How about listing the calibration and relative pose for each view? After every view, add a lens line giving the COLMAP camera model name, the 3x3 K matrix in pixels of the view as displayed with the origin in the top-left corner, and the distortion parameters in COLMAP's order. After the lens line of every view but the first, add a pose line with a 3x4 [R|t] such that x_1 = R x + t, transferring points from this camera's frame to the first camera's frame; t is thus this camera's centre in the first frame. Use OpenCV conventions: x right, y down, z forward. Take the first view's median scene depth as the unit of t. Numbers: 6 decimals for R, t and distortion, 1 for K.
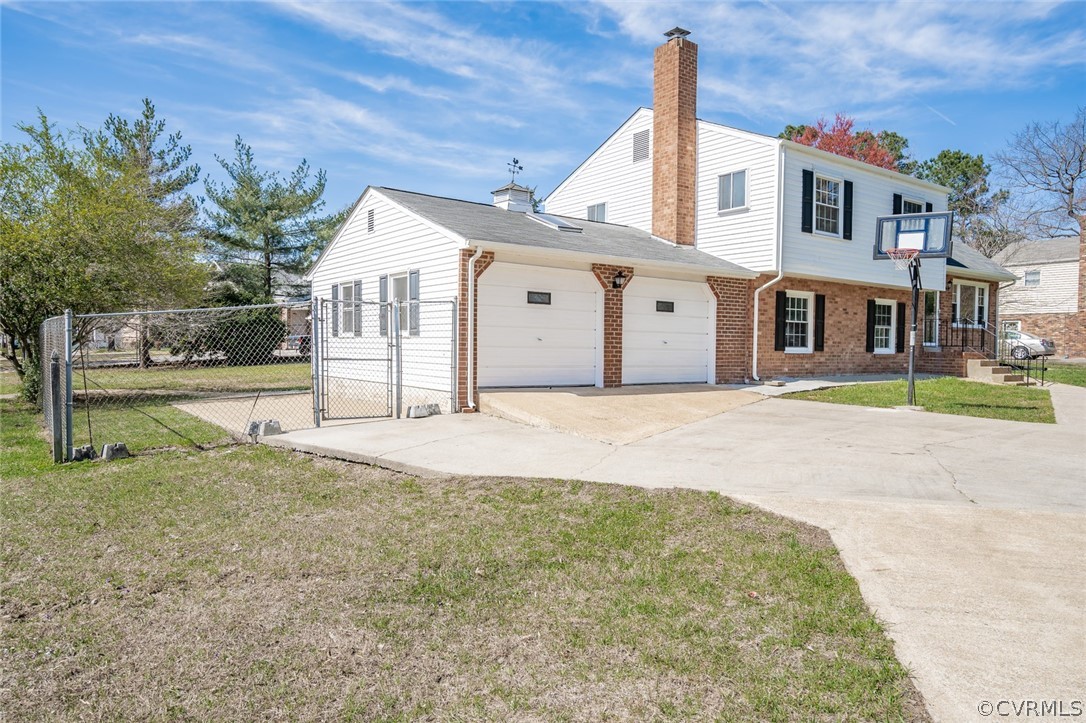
lens RADIAL K [[685.3, 0, 552.4], [0, 685.3, 362.5], [0, 0, 1]] dist [0.004075, 0.001413]
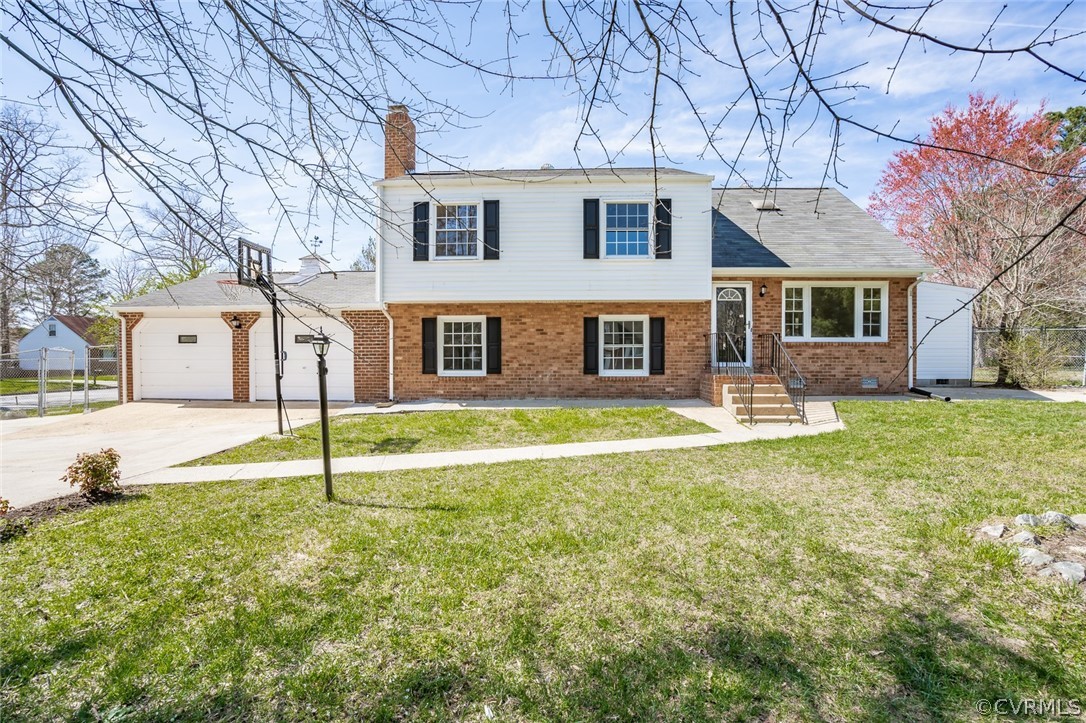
lens RADIAL K [[504.1, 0, 543.8], [0, 504.1, 376.2], [0, 0, 1]] dist [-0.038947, 0.008713]
pose [[0.794155, -0.003521, -0.607705, 0.884852], [-0.003573, 0.999939, -0.010462, -0.005974], [0.607705, 0.010480, 0.794094, 0.460261]]
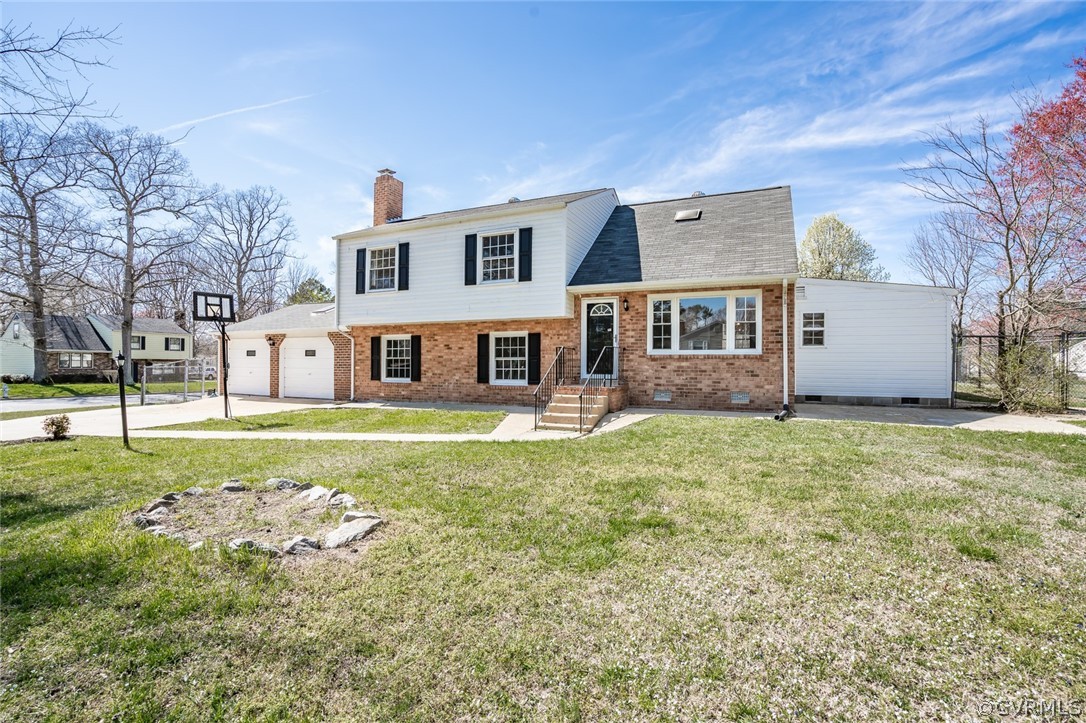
lens RADIAL K [[504.1, 0, 563.2], [0, 504.1, 373.5], [0, 0, 1]] dist [-0.038947, 0.008713]
pose [[0.508768, -0.013666, -0.860795, 1.290161], [-0.031108, 0.998929, -0.034245, -0.007907], [0.860341, 0.044200, 0.507798, 0.765348]]
